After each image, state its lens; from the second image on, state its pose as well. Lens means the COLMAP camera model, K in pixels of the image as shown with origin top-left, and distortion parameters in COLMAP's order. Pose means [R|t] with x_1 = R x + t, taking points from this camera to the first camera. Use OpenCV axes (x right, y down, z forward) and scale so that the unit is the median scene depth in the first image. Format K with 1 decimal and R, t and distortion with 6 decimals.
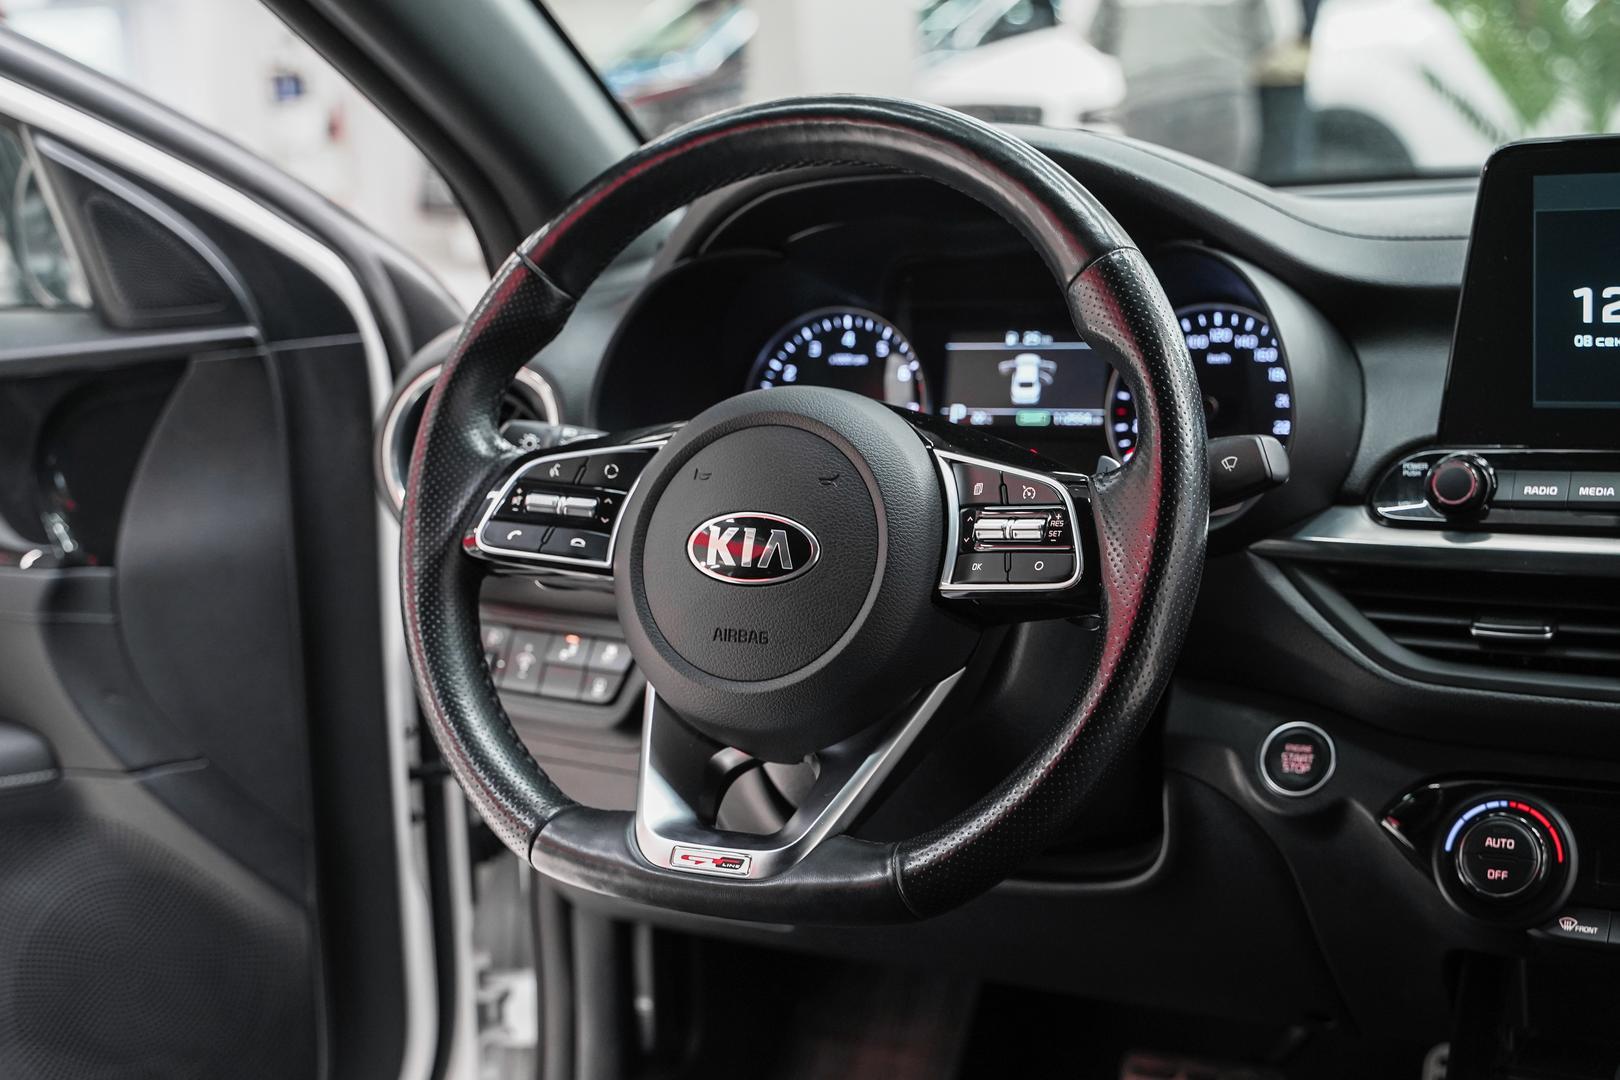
lens RADIAL K [[2325.5, 0, 797.5], [0, 2325.5, 545.0], [0, 0, 1]] dist [-0.005375, 0.000000]
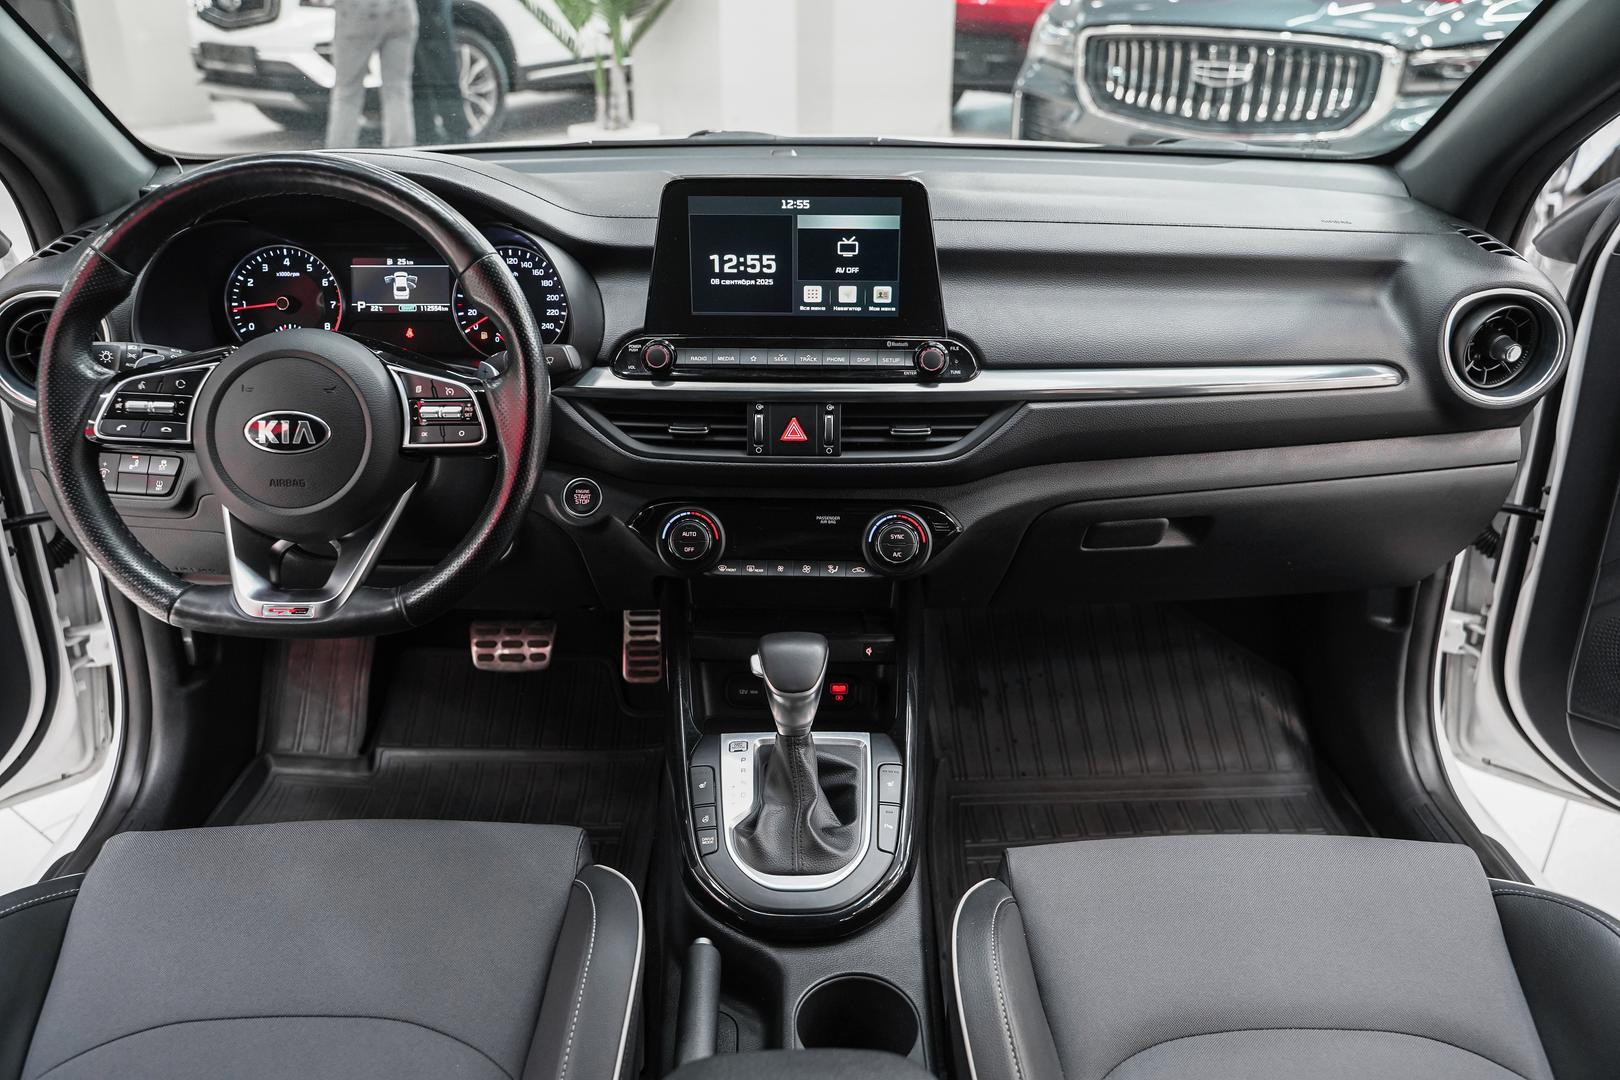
lens RADIAL K [[1262.1, 0, 796.0], [0, 1262.1, 539.3], [0, 0, 1]] dist [-0.009432, 0.002774]
pose [[0.887560, -0.134706, 0.440558, -0.099496], [0.030770, 0.971495, 0.235056, -0.119887], [-0.459664, -0.195070, 0.866405, -0.005463]]
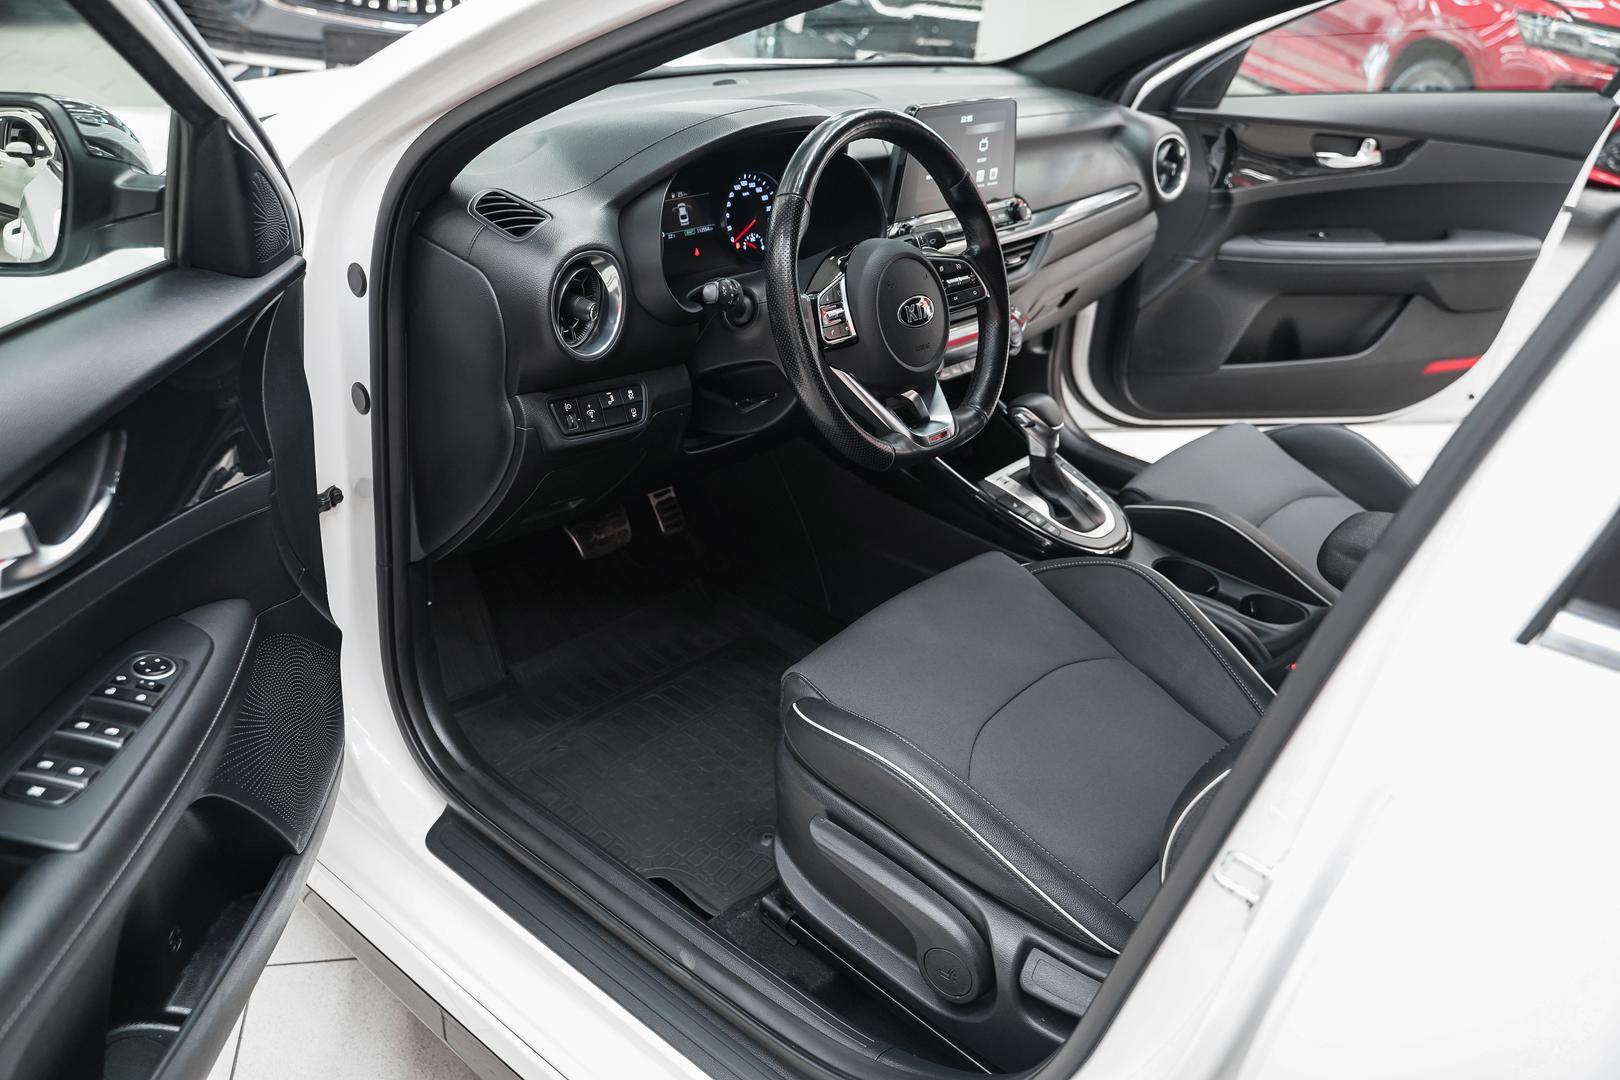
lens RADIAL K [[1262.1, 0, 784.4], [0, 1262.1, 537.5], [0, 0, 1]] dist [-0.009432, 0.002774]
pose [[0.249356, -0.380486, 0.890535, -1.216767], [0.092468, 0.924736, 0.369207, -0.257653], [-0.963987, -0.009718, 0.265771, 0.721010]]
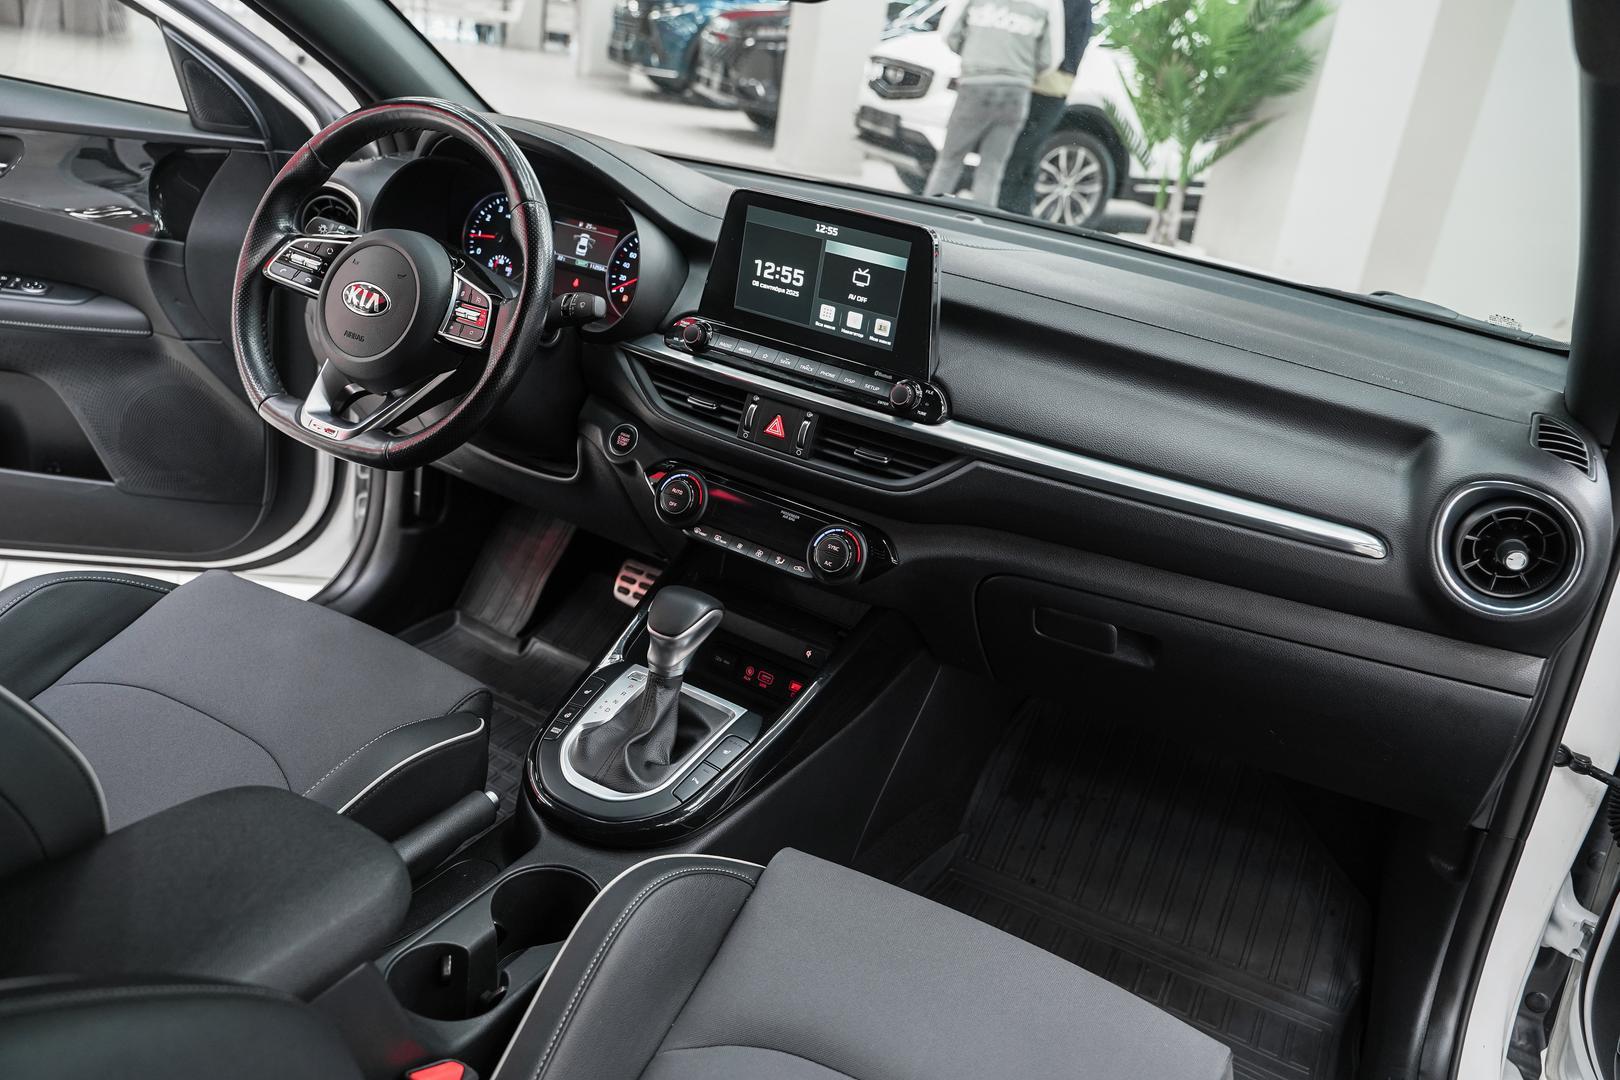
lens RADIAL K [[1262.1, 0, 795.8], [0, 1262.1, 536.6], [0, 0, 1]] dist [-0.009432, 0.002774]
pose [[0.979046, 0.201497, 0.029444, 0.373650], [-0.203372, 0.960122, 0.191850, -0.090703], [0.010388, -0.193818, 0.980983, -0.236634]]
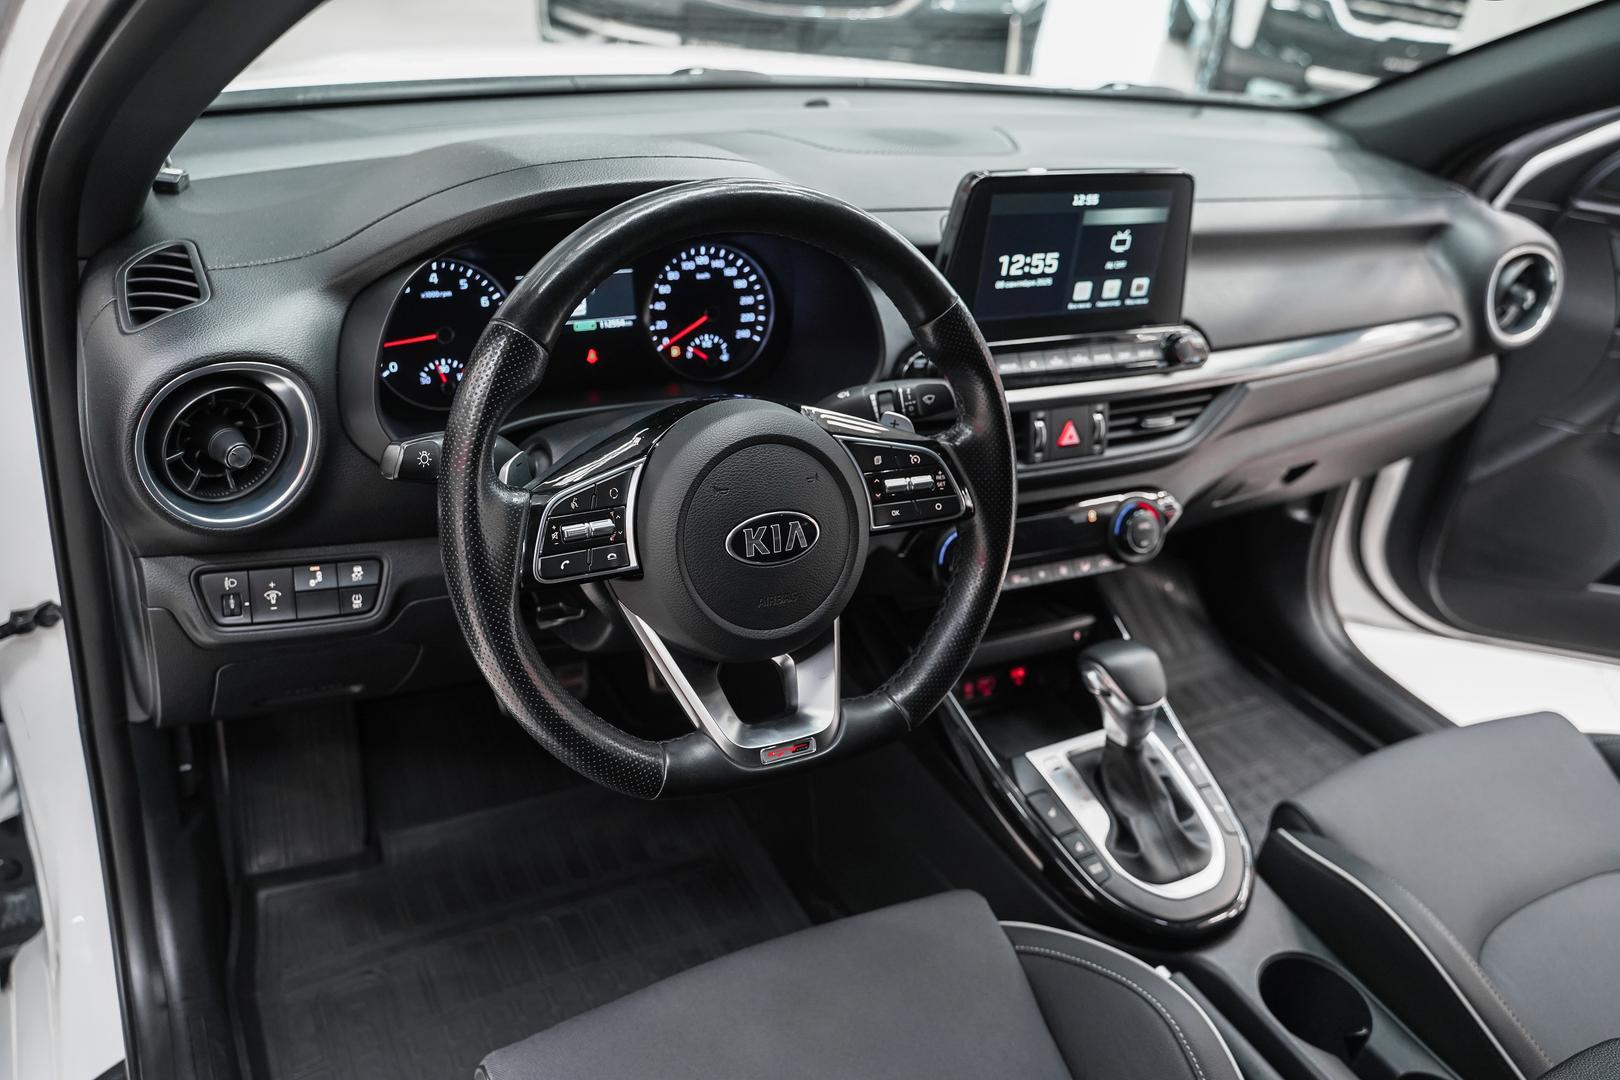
lens RADIAL K [[1262.1, 0, 797.7], [0, 1262.1, 543.2], [0, 0, 1]] dist [-0.009432, 0.002774]
pose [[0.572402, -0.305307, 0.761015, -0.544232], [0.018407, 0.932648, 0.360318, -0.247582], [-0.819766, -0.192239, 0.539470, 0.534378]]
